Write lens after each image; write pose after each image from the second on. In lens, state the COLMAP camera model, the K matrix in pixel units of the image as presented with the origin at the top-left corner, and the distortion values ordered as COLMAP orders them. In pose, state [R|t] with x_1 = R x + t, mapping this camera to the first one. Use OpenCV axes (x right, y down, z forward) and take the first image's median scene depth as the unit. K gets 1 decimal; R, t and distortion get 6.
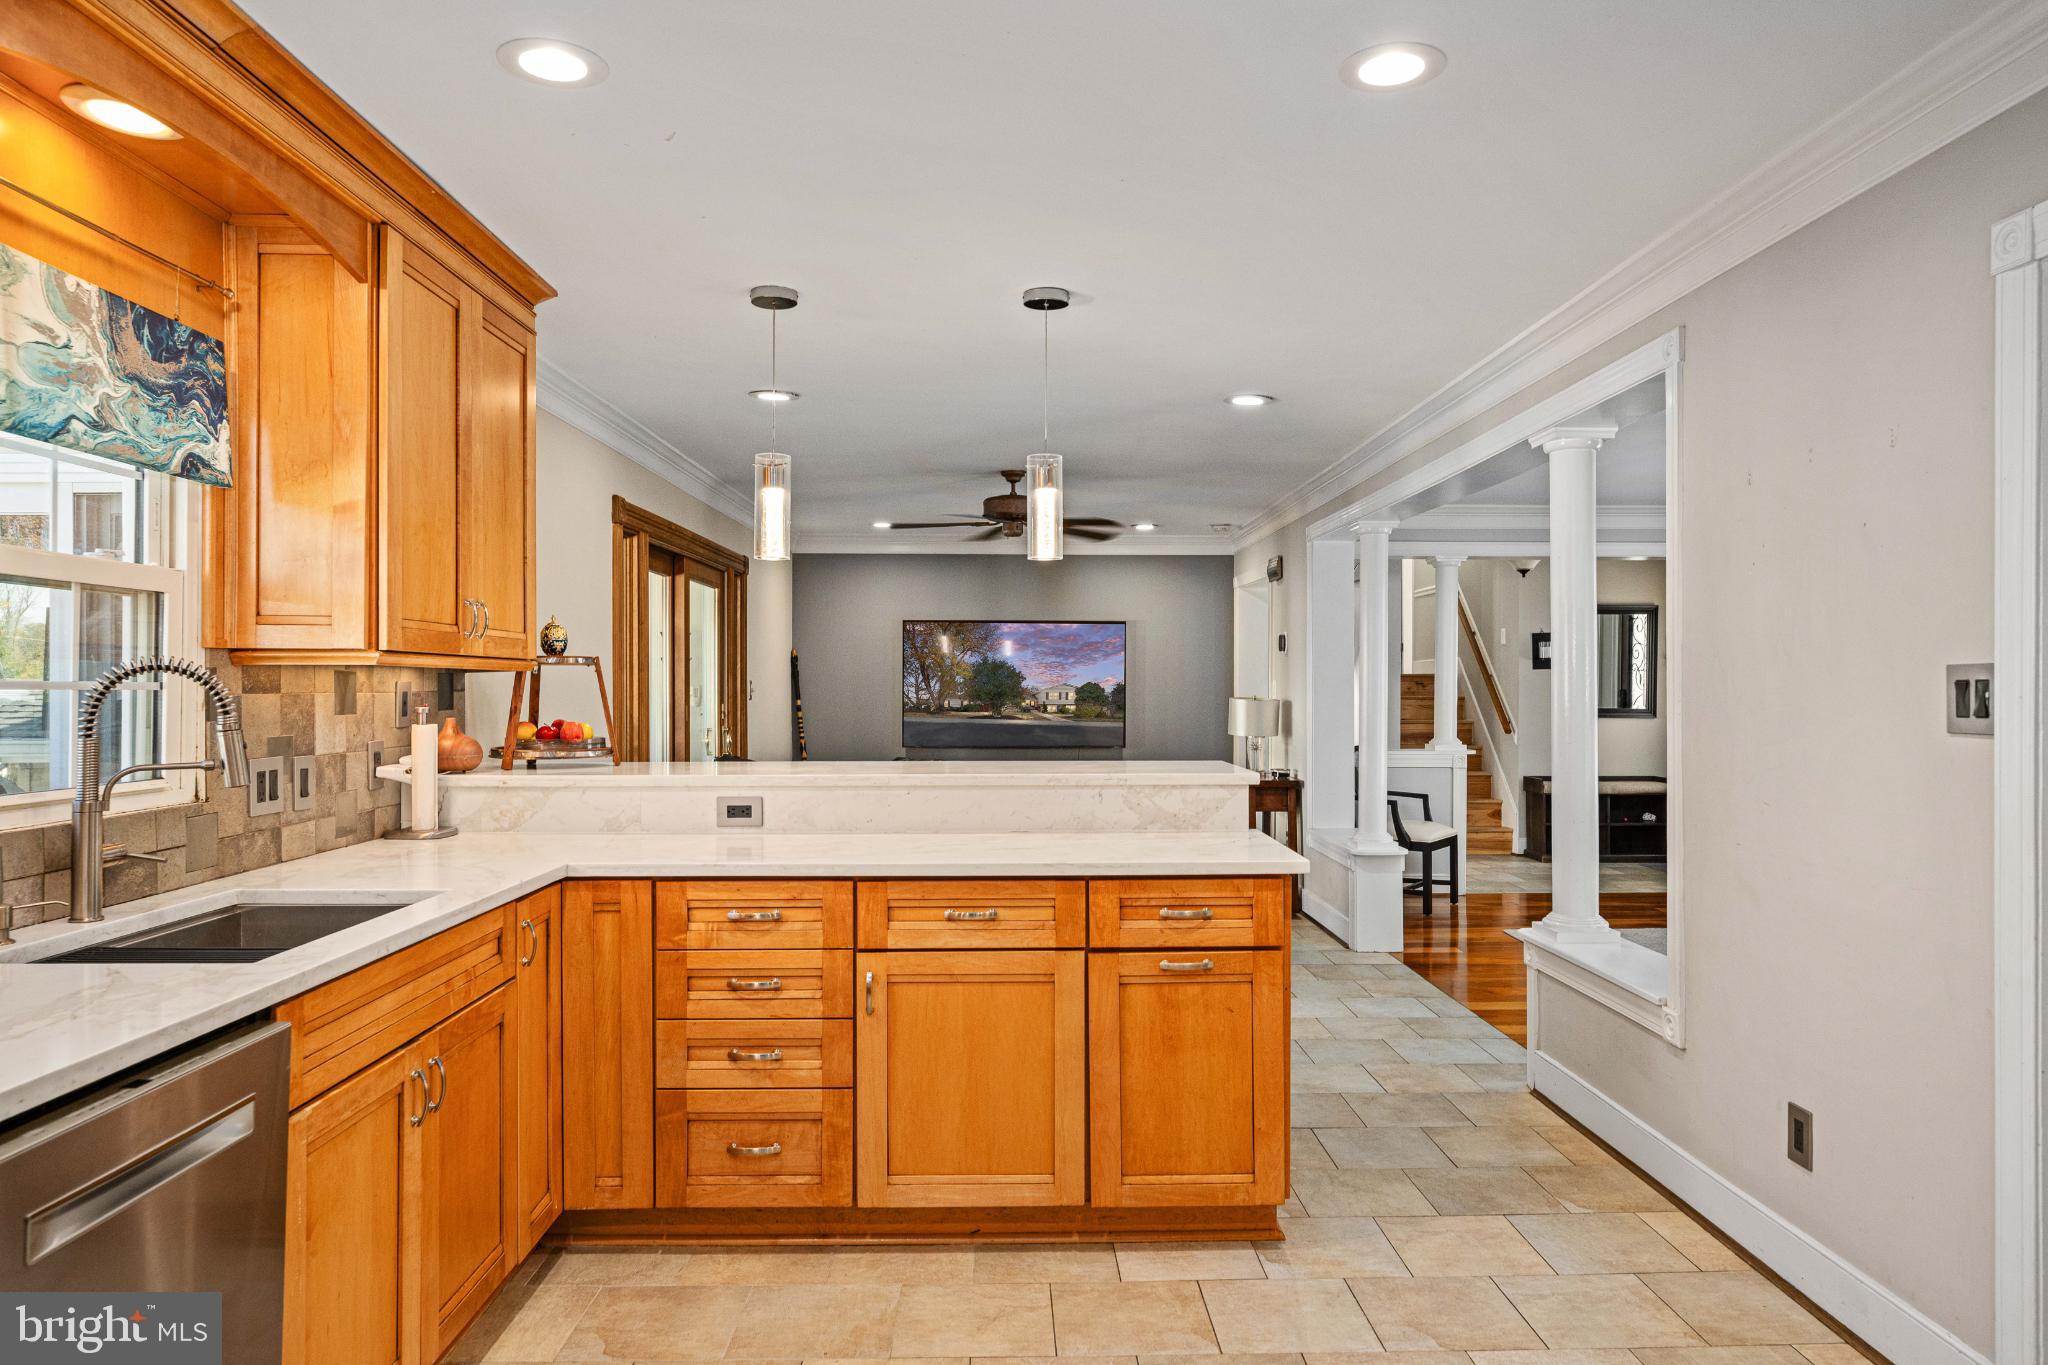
lens RADIAL K [[1347.2, 0, 1027.5], [0, 1347.2, 679.2], [0, 0, 1]] dist [0.001074, 0.001256]
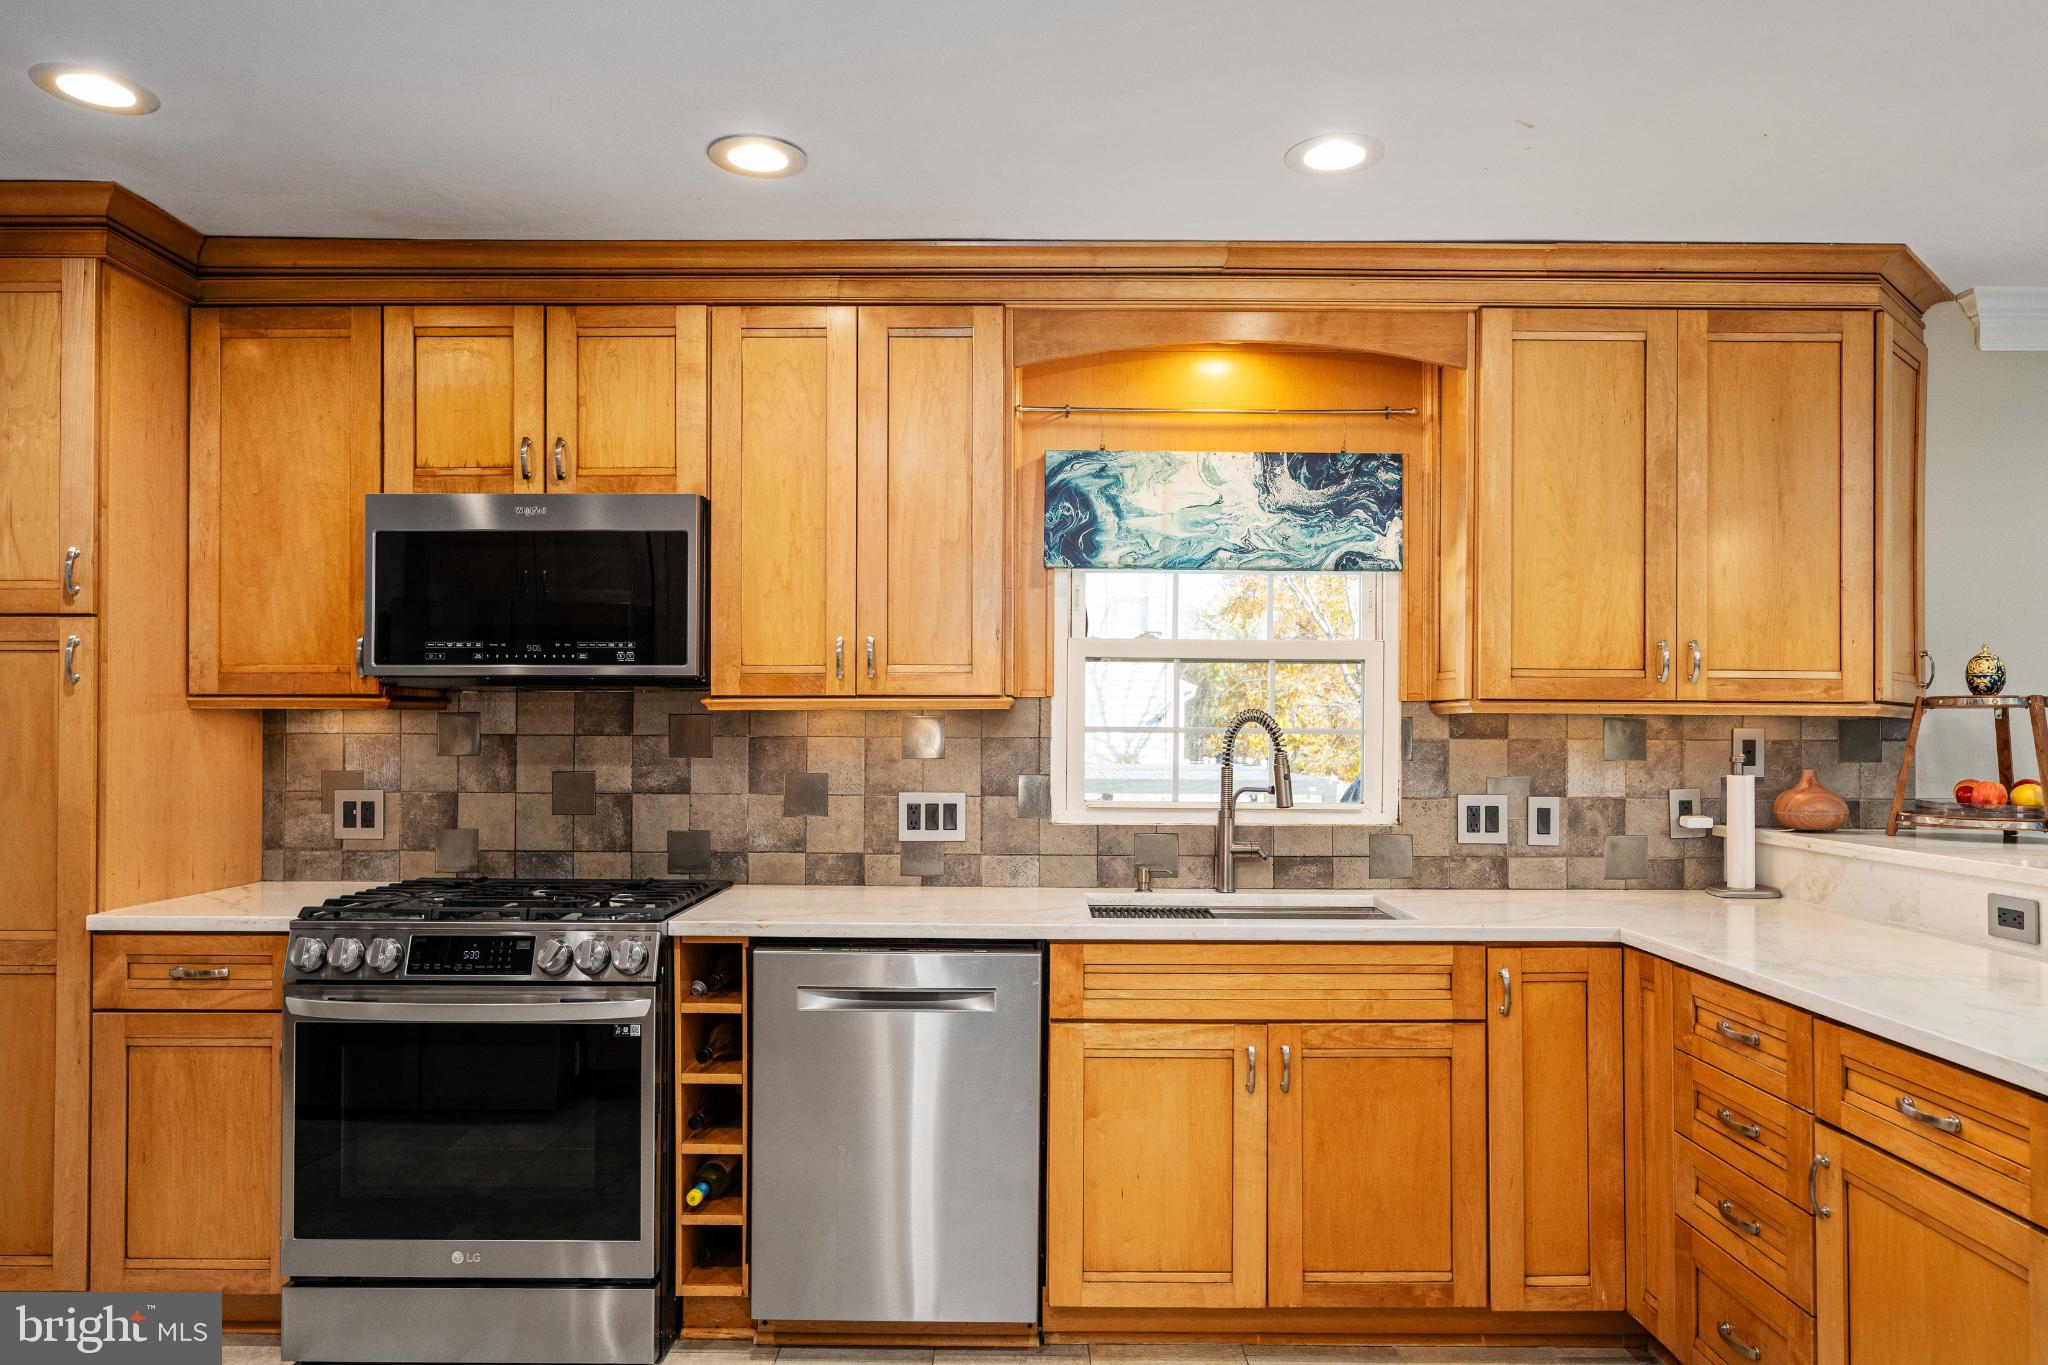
lens RADIAL K [[1347.2, 0, 1026.9], [0, 1347.2, 703.4], [0, 0, 1]] dist [0.001074, 0.001256]
pose [[-0.019435, -0.018347, -0.999643, 0.645119], [0.000275, 0.999831, -0.018355, 0.001713], [0.999811, -0.000631, -0.019427, 0.683119]]
